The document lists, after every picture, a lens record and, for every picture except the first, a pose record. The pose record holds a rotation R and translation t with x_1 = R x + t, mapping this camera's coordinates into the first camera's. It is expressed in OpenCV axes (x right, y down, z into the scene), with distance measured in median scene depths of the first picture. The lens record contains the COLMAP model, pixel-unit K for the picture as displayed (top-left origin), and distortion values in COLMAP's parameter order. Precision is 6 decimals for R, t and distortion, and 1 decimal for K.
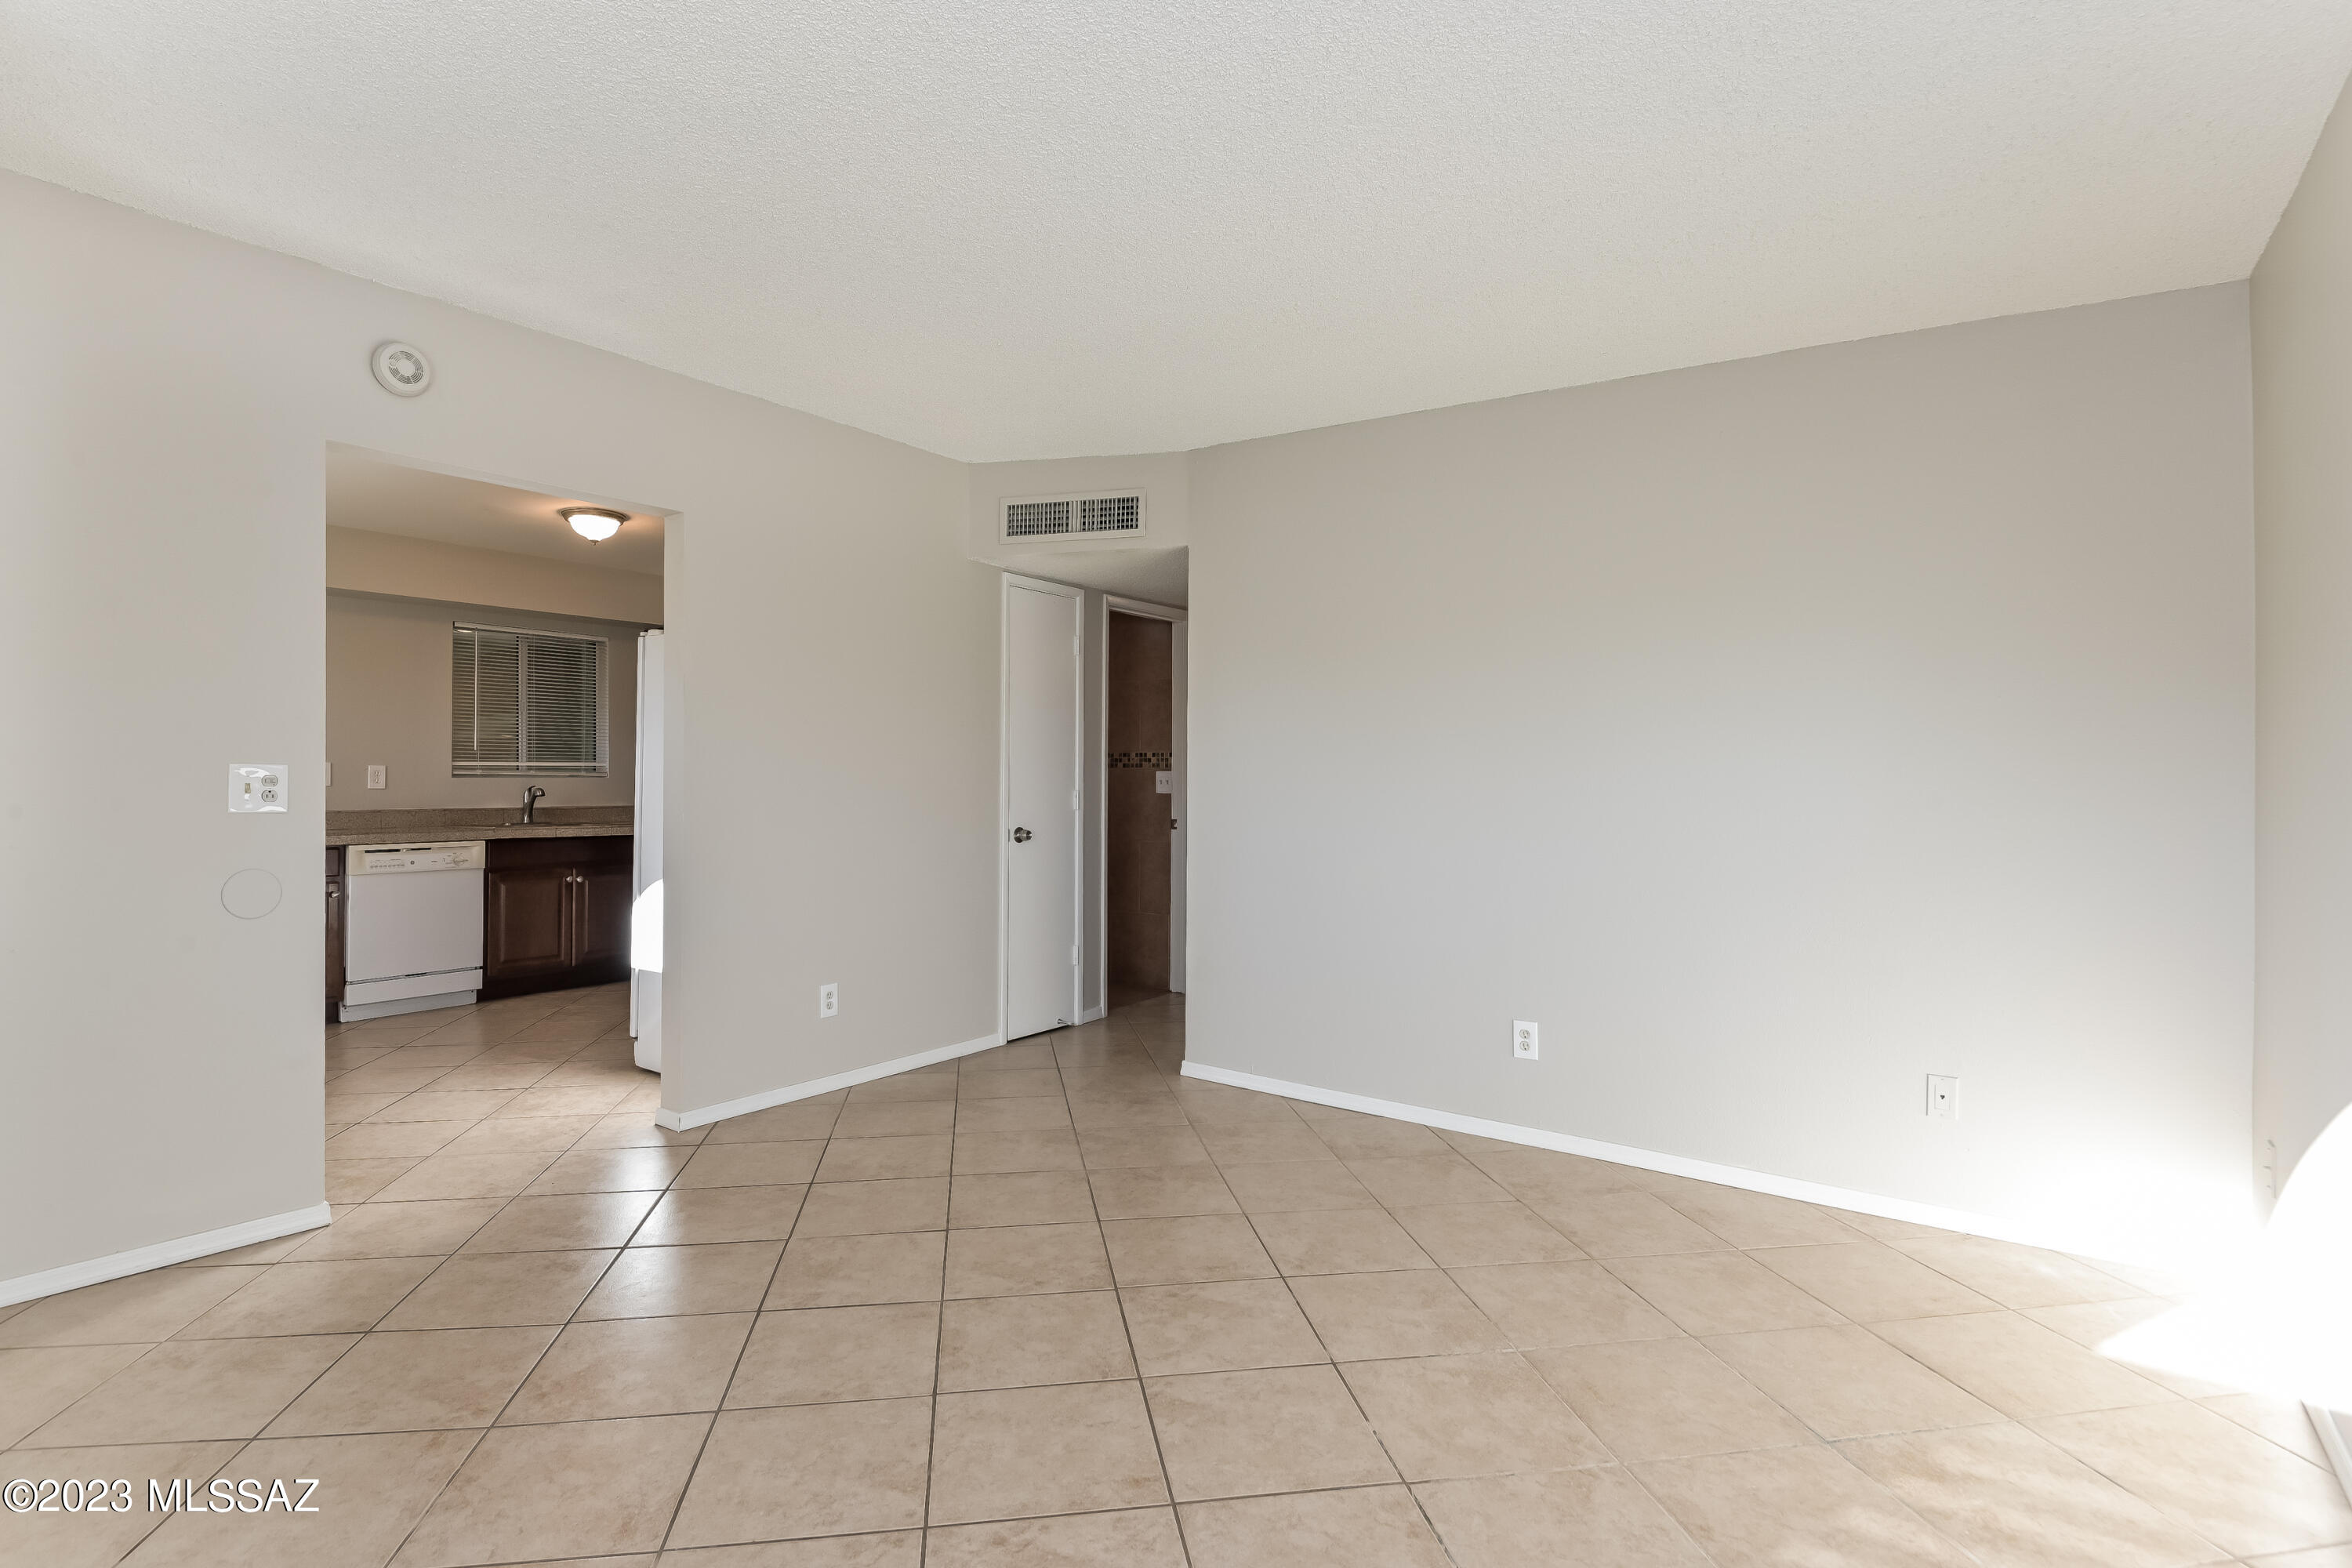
lens RADIAL K [[1145.3, 0, 1178.5], [0, 1145.3, 782.0], [0, 0, 1]] dist [-0.007055, -0.000408]
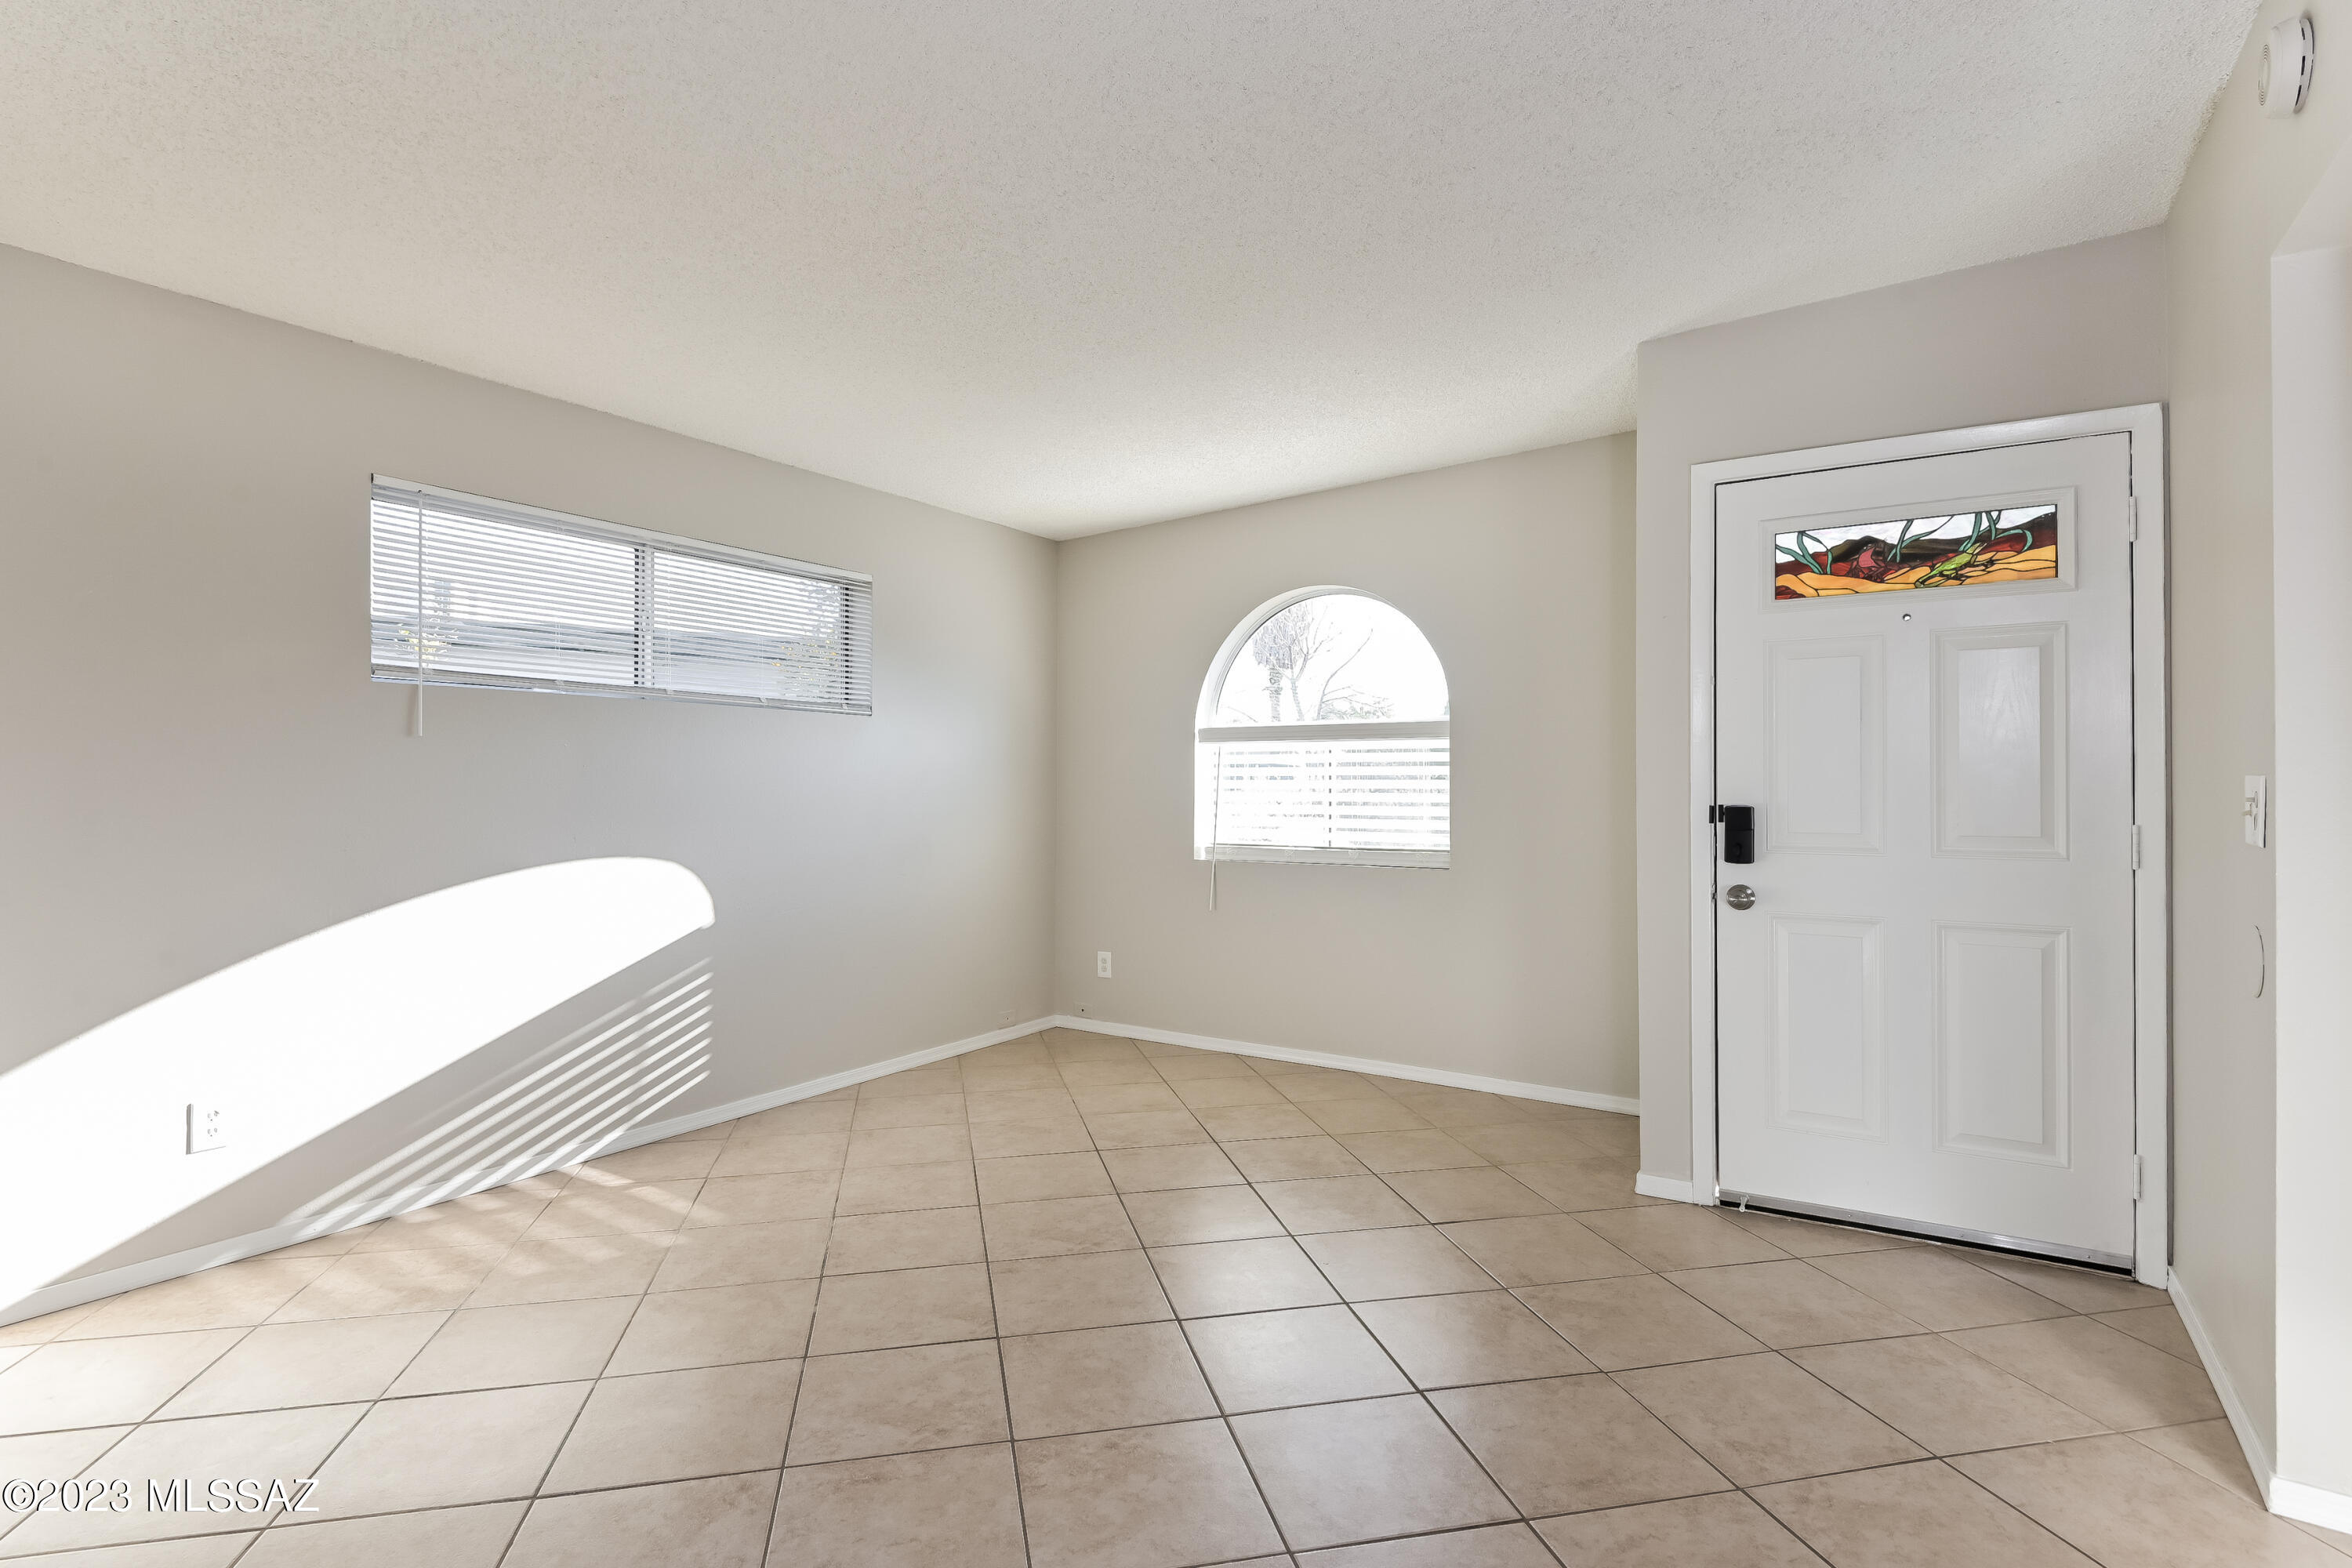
lens RADIAL K [[1145.3, 0, 1173.8], [0, 1145.3, 782.3], [0, 0, 1]] dist [-0.007055, -0.000408]
pose [[-0.998928, -0.006943, -0.045769, -0.176572], [-0.007178, 0.999962, 0.004967, -0.017166], [0.045733, 0.005291, -0.998940, 2.500104]]
